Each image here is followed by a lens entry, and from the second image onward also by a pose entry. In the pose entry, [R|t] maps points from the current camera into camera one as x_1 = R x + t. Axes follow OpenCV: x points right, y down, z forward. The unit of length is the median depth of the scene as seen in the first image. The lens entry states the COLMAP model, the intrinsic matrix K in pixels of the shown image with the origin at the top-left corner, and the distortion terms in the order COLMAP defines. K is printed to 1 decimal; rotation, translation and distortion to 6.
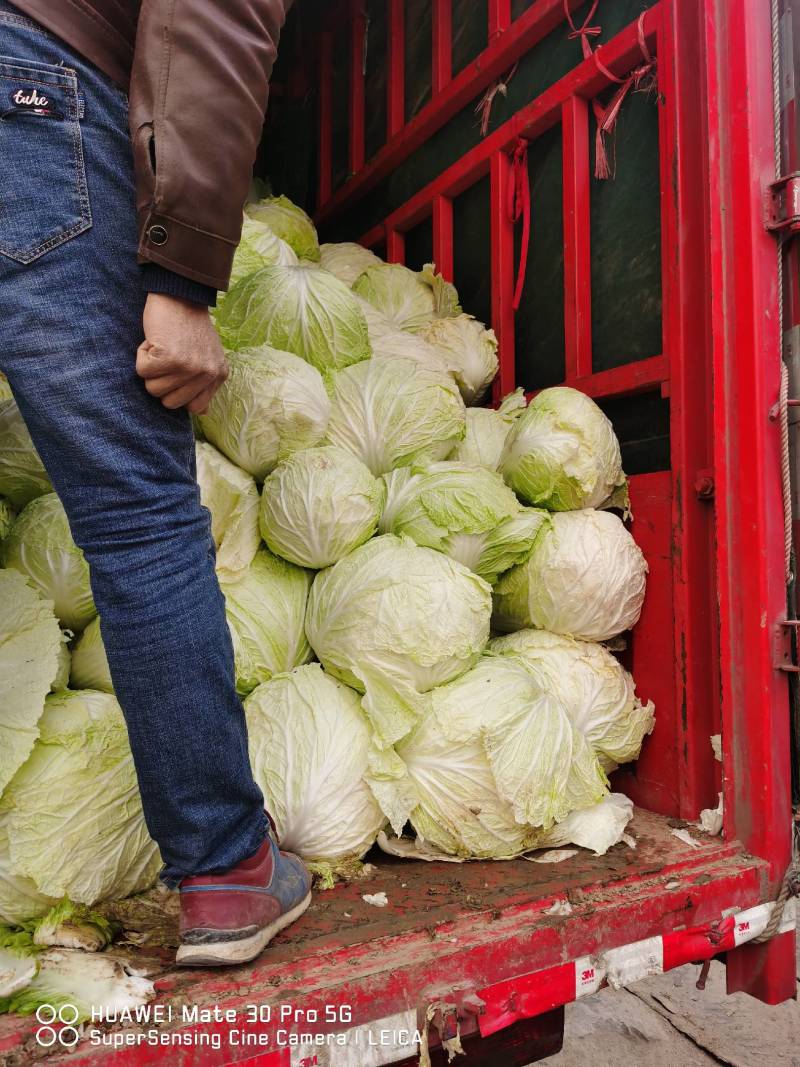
lens RADIAL K [[833.7, 0, 400.0], [0, 833.7, 533.5], [0, 0, 1]] dist [0.057804, -0.101180]
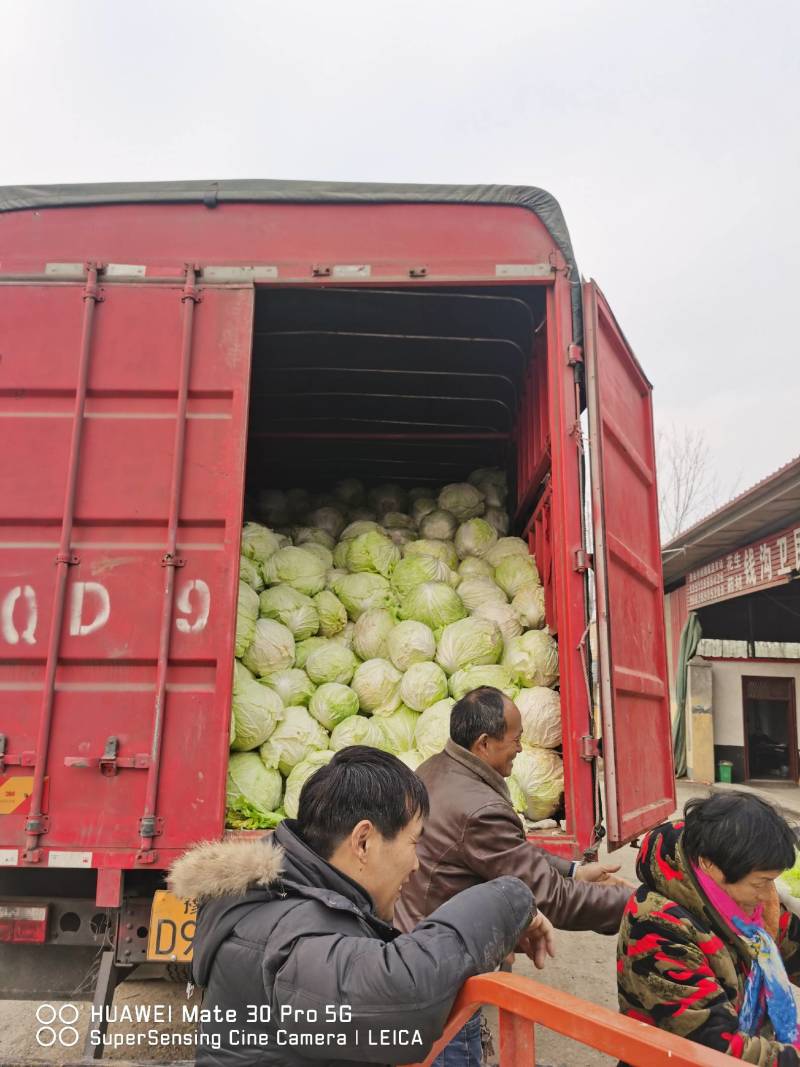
lens RADIAL K [[833.7, 0, 400.0], [0, 833.7, 533.5], [0, 0, 1]] dist [0.057804, -0.101180]
pose [[0.864508, -0.095766, -0.493412, 1.177133], [0.000145, 0.981728, -0.190288, -0.006505], [0.502620, 0.164433, 0.848726, -1.292358]]
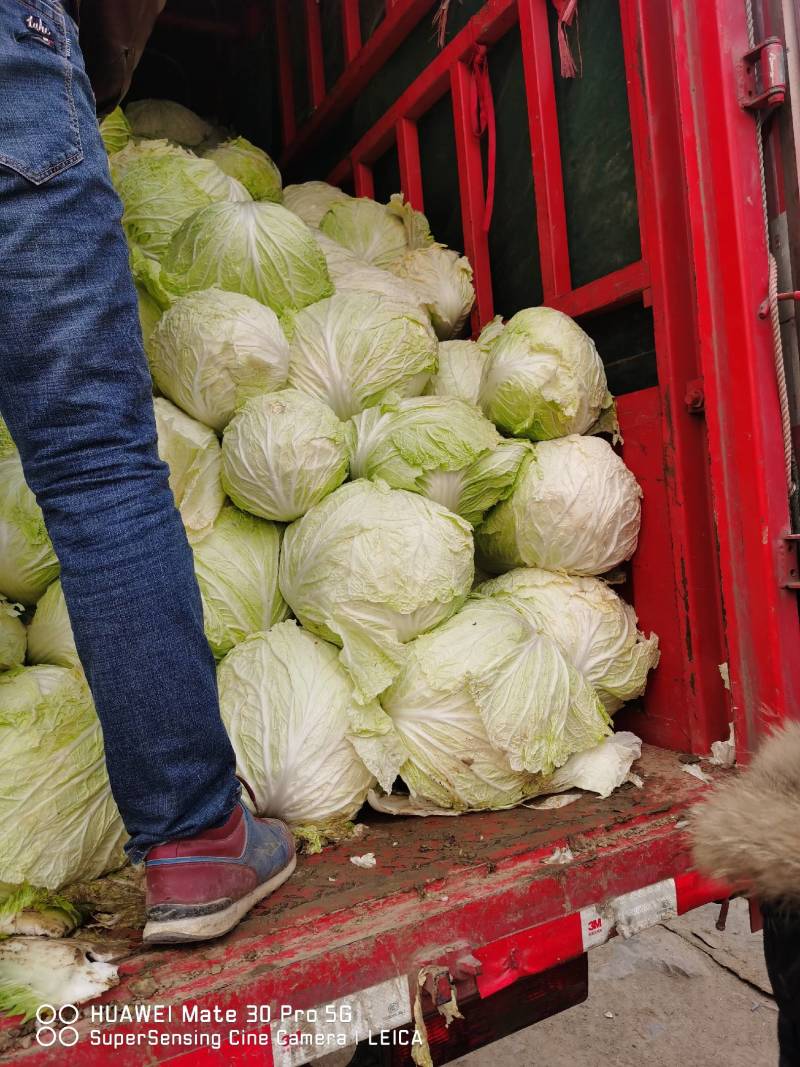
lens RADIAL K [[833.7, 0, 400.0], [0, 833.7, 533.5], [0, 0, 1]] dist [0.057804, -0.101180]
pose [[0.996414, -0.079767, -0.028210, 0.055634], [0.081013, 0.995642, 0.046199, 0.023789], [0.024402, -0.048319, 0.998534, 0.063627]]
